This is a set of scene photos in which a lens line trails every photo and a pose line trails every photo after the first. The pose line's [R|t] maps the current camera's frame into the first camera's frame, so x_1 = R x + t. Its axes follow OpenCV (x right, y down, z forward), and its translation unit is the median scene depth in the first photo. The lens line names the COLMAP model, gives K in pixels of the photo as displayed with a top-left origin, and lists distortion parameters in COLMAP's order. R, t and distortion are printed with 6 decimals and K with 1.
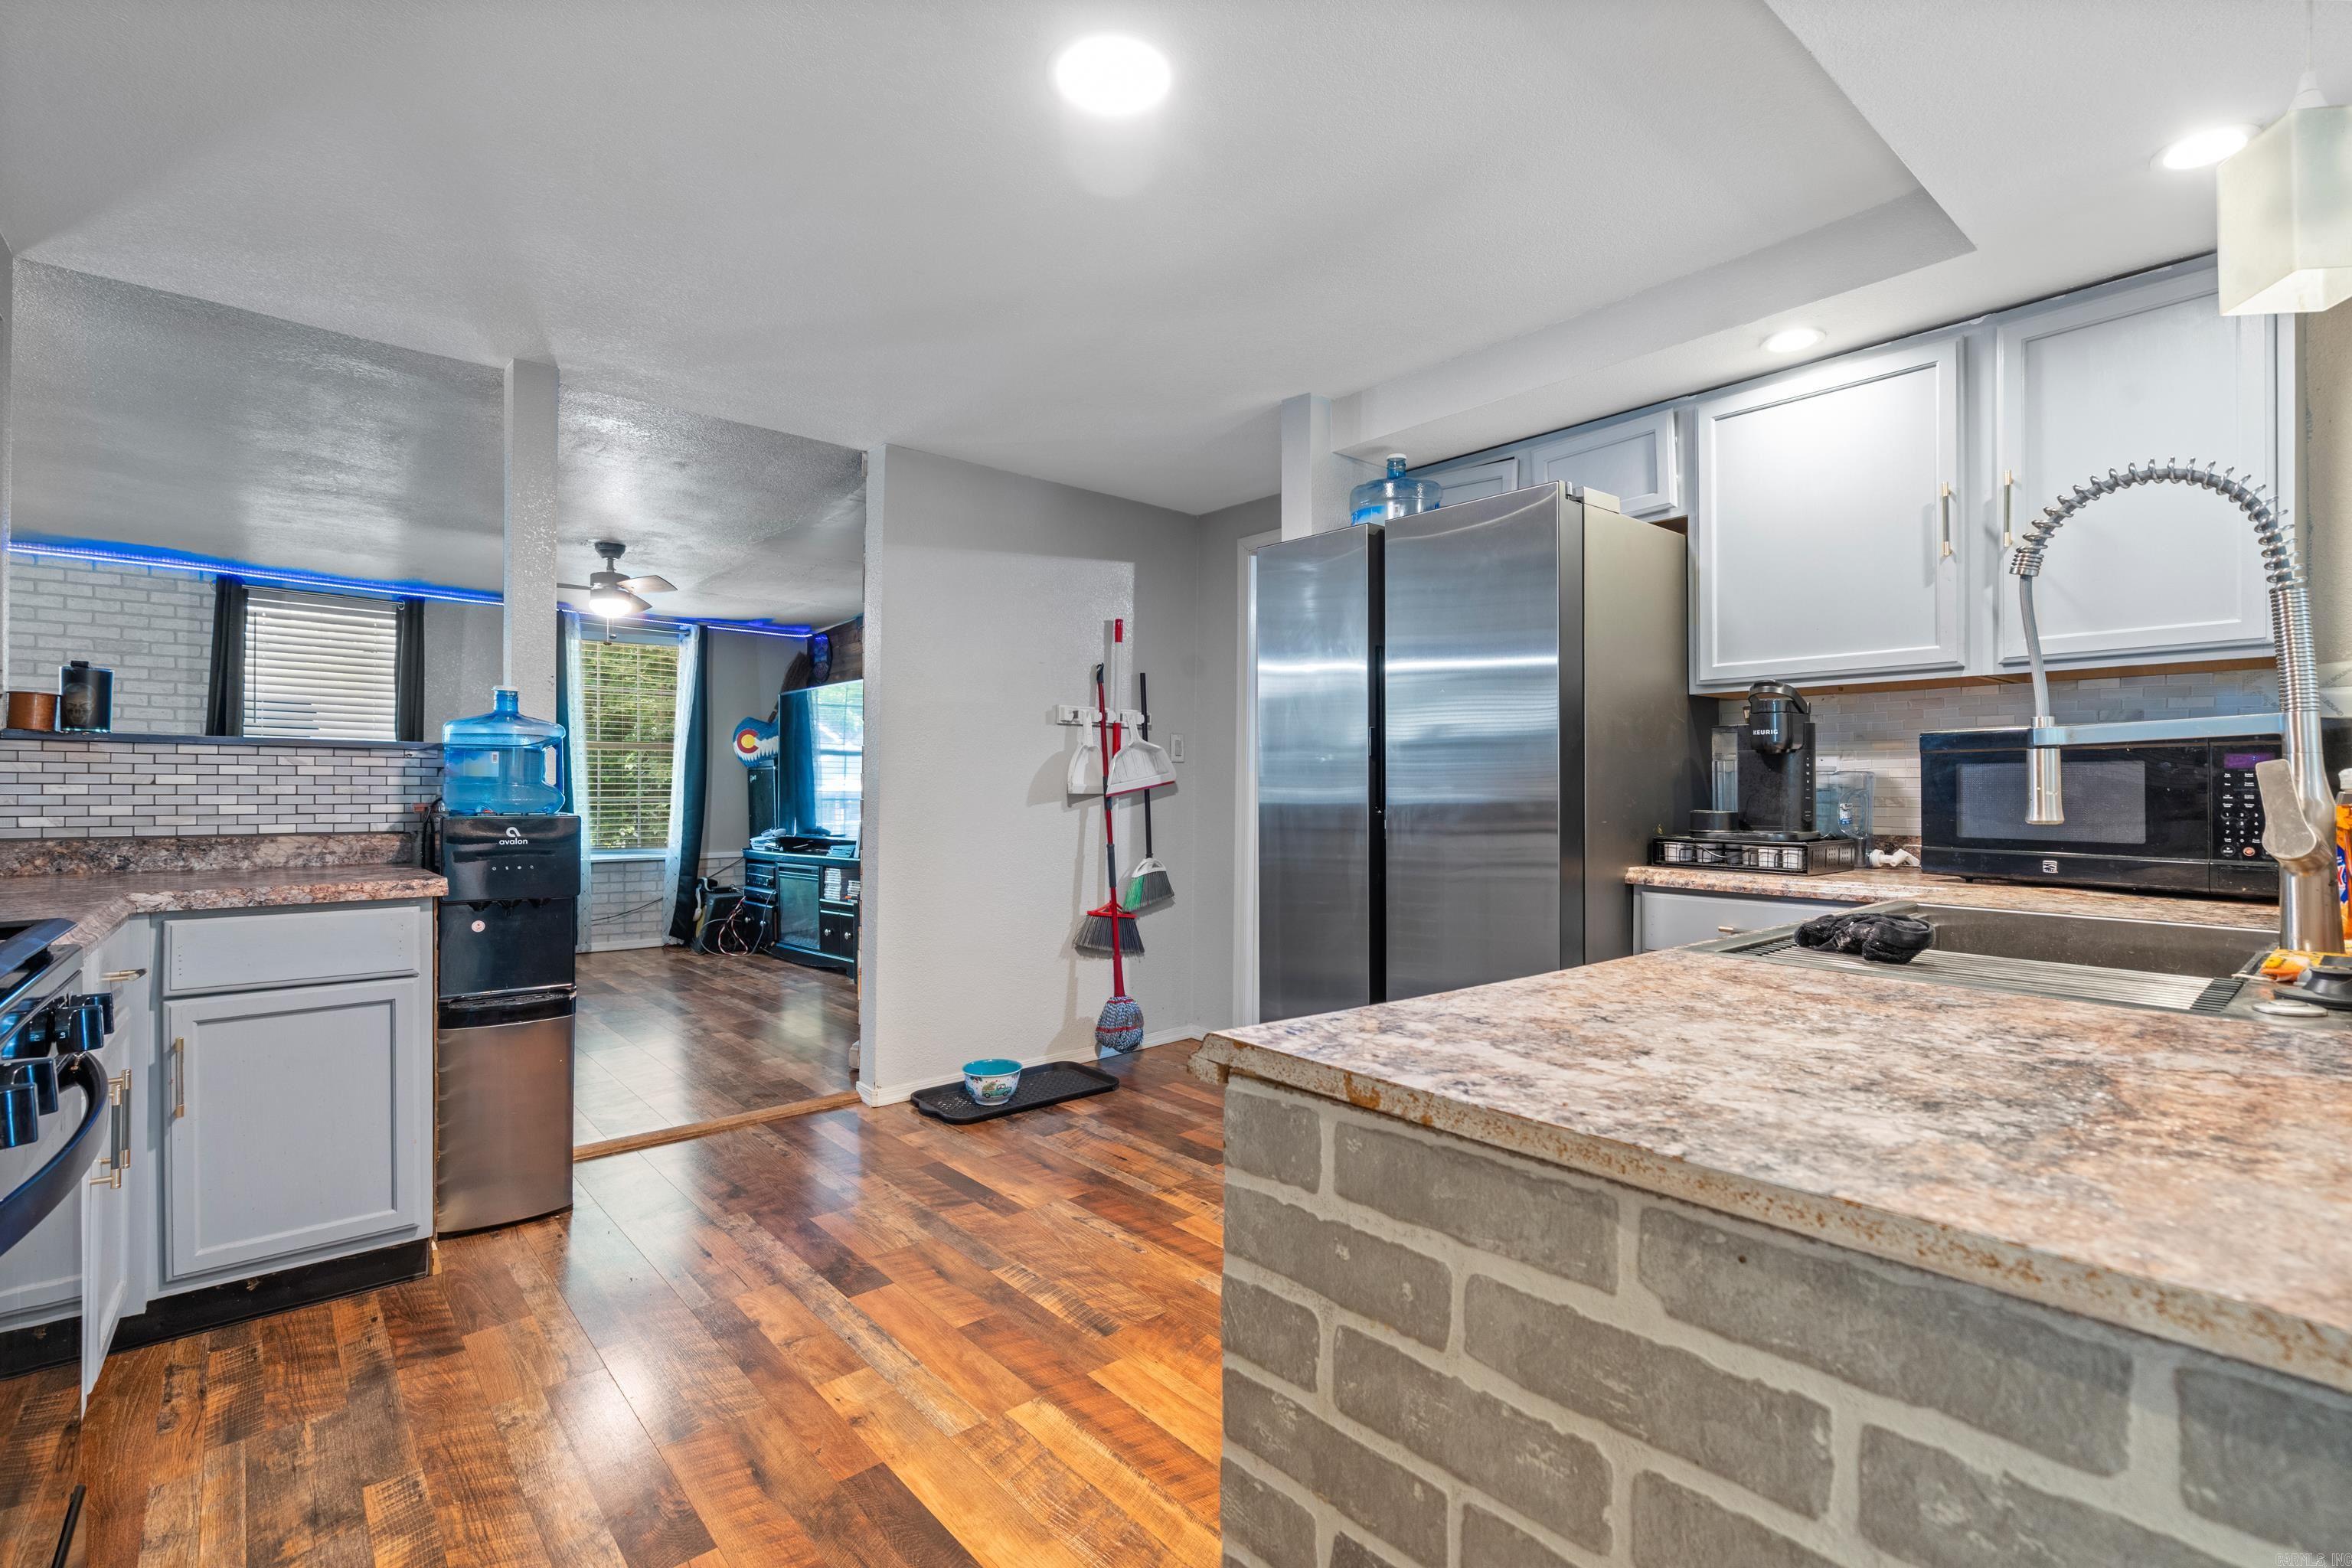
lens RADIAL K [[1070.2, 0, 1169.5], [0, 1070.2, 785.6], [0, 0, 1]] dist [-0.002587, 0.001140]
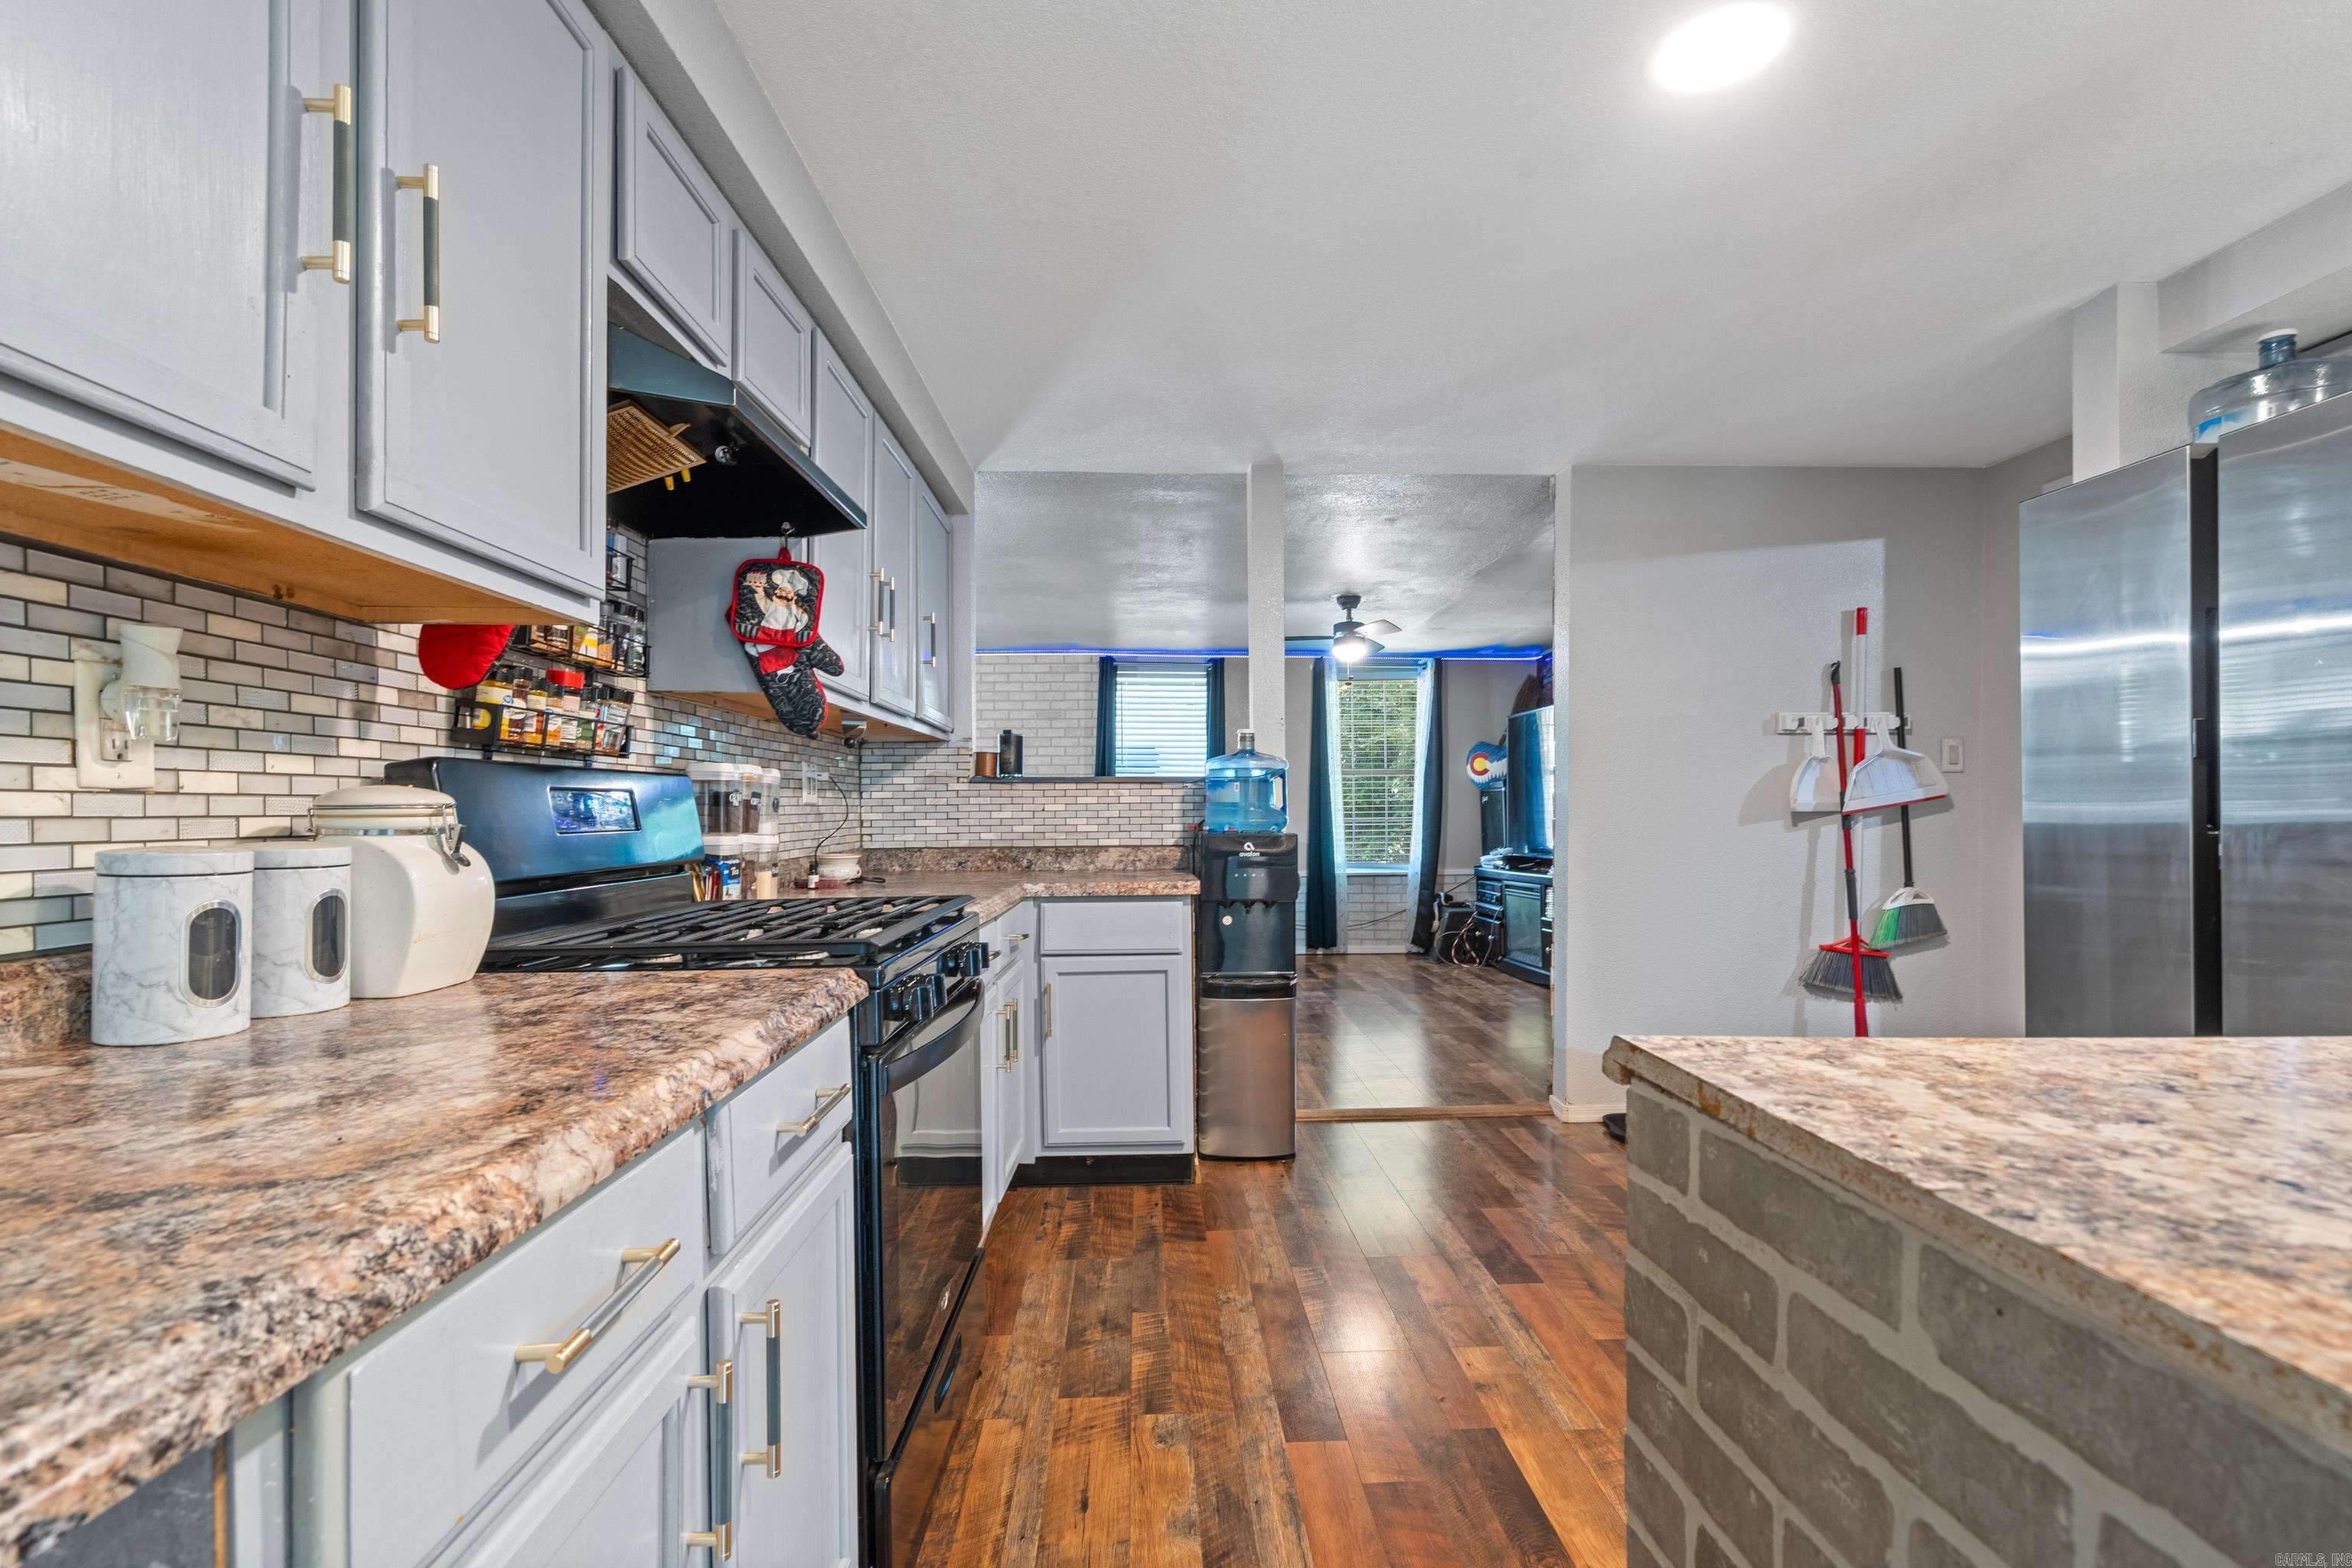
lens RADIAL K [[1080.5, 0, 1170.4], [0, 1080.5, 817.5], [0, 0, 1]] dist [0.000177, 0.001336]
pose [[0.773560, -0.005266, -0.633702, 0.124669], [0.012267, 0.999903, 0.006666, 0.000145], [0.633605, -0.012930, 0.773549, -0.037283]]
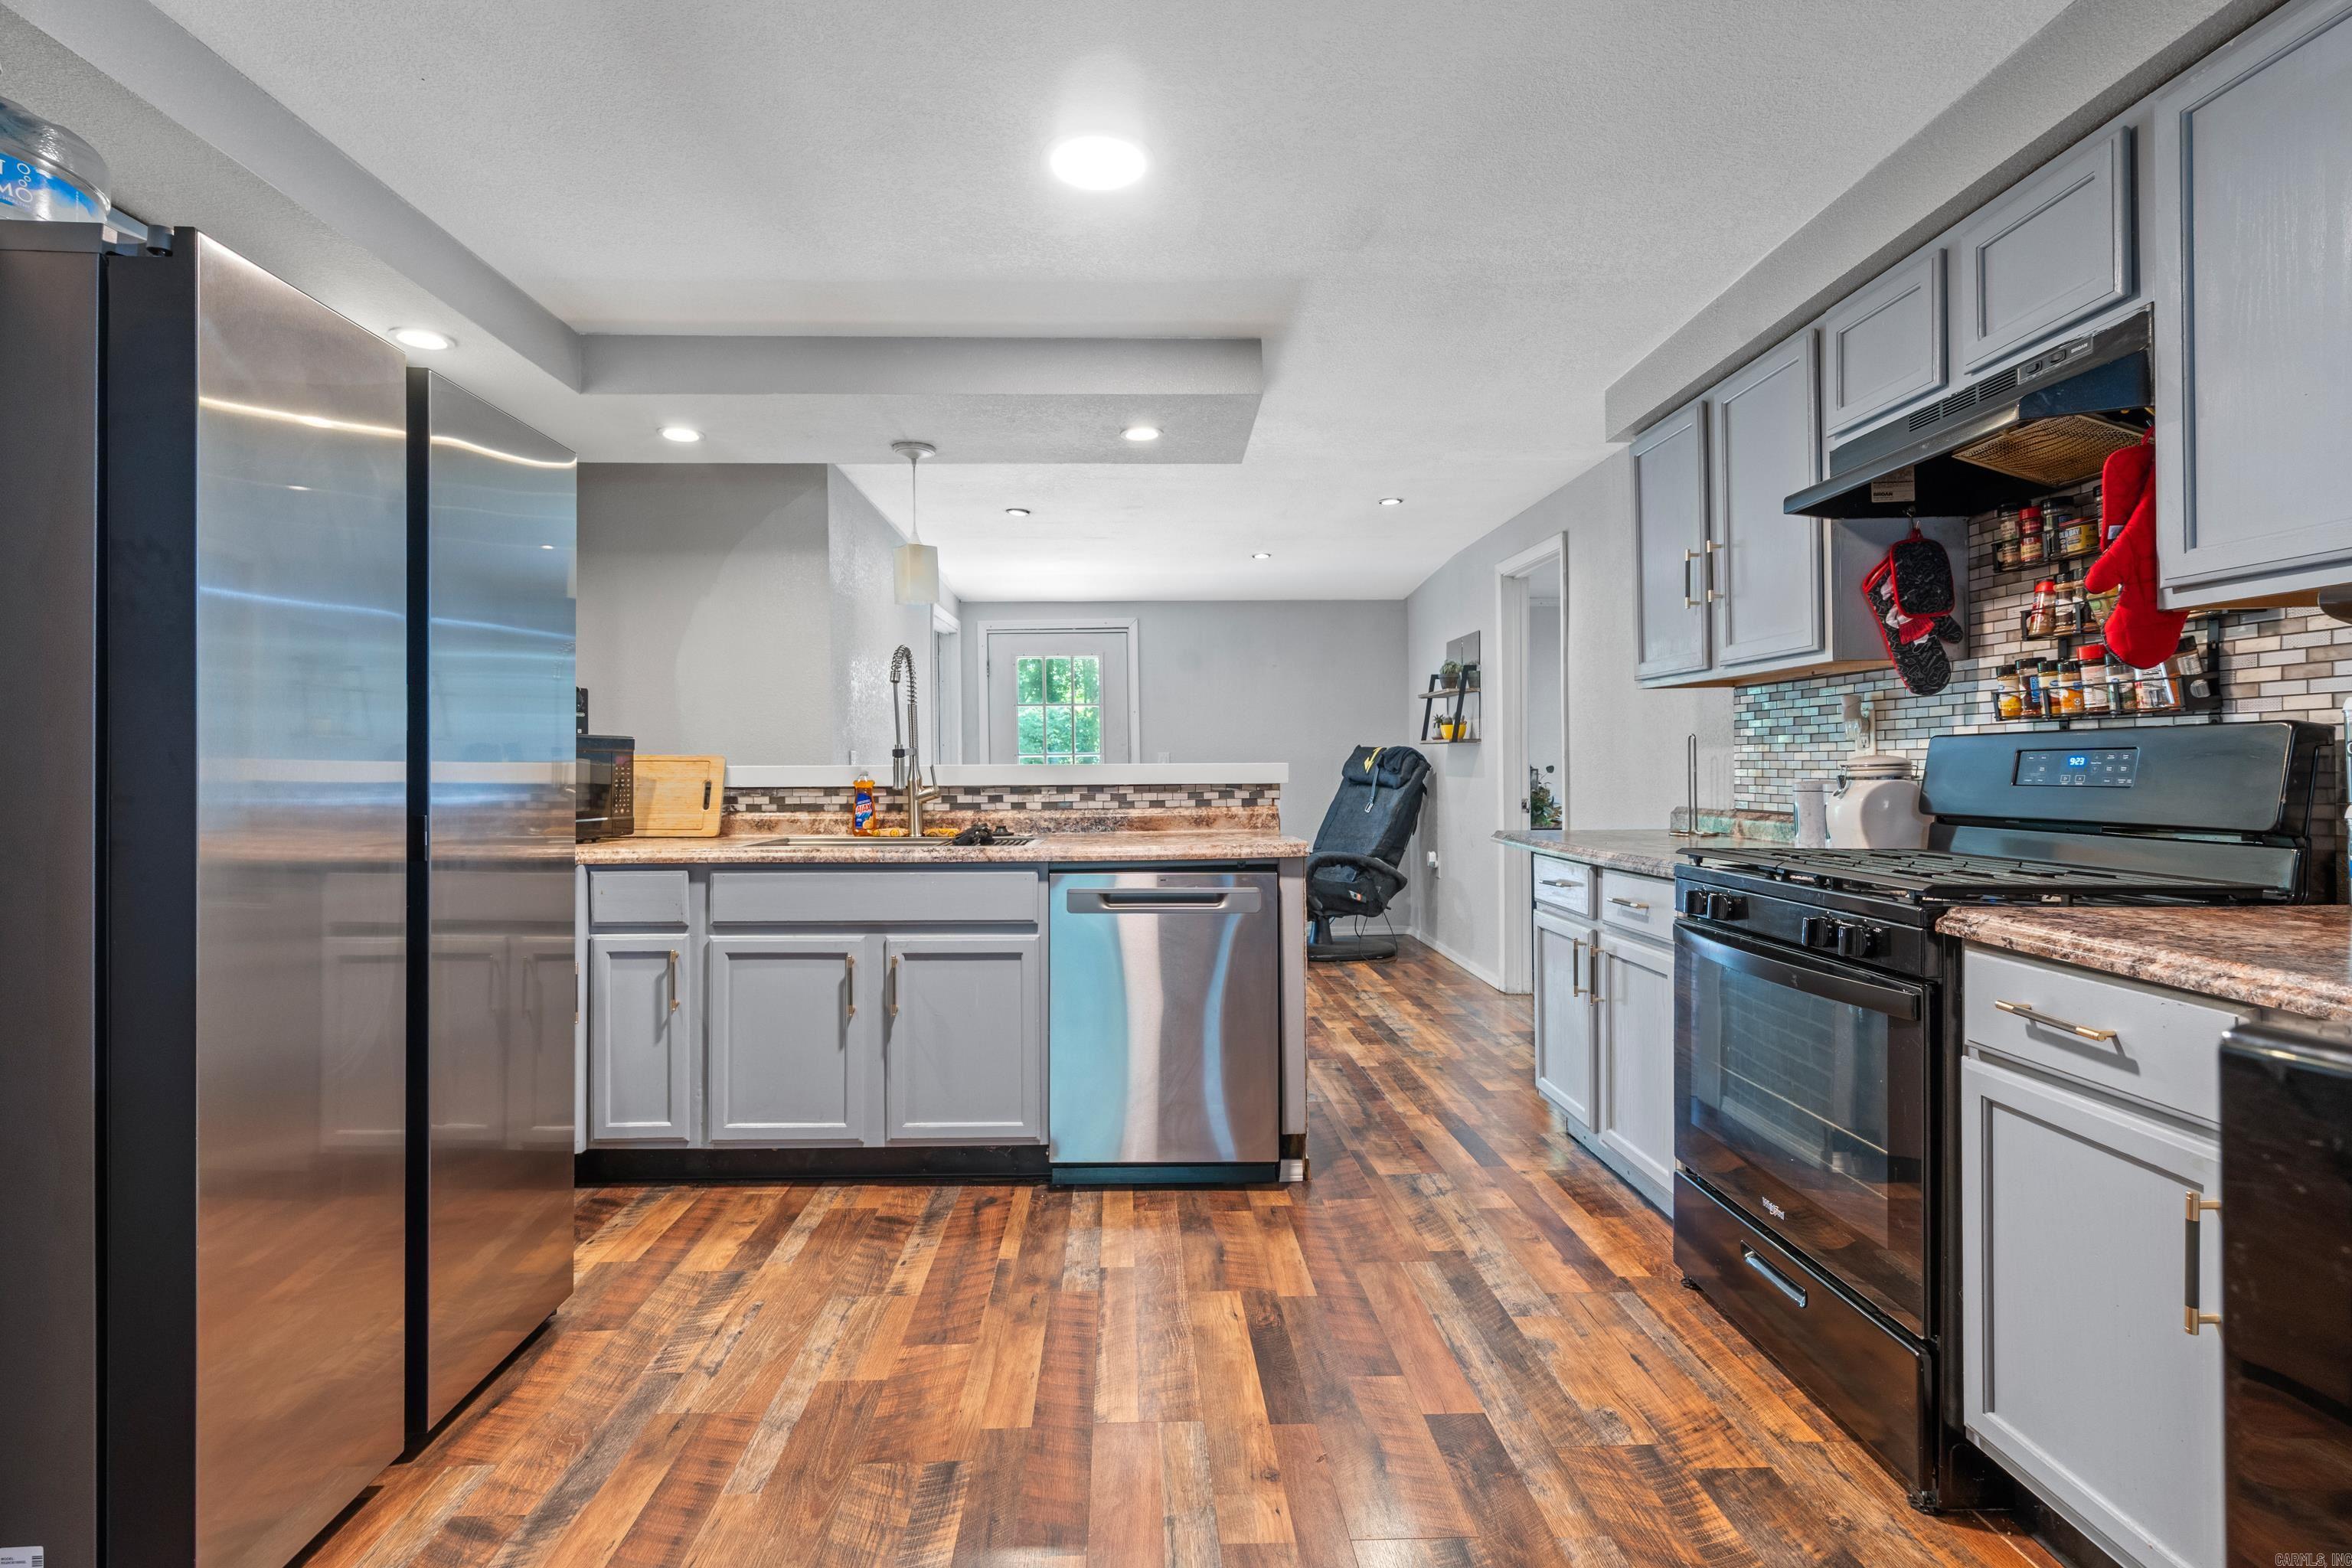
lens RADIAL K [[1075.1, 0, 1170.4], [0, 1075.1, 757.6], [0, 0, 1]] dist [-0.000363, 0.001074]
pose [[-0.783547, 0.008758, 0.621271, -0.599952], [0.002091, 0.999932, -0.011458, -0.003976], [-0.621330, -0.007678, -0.783512, 1.333908]]
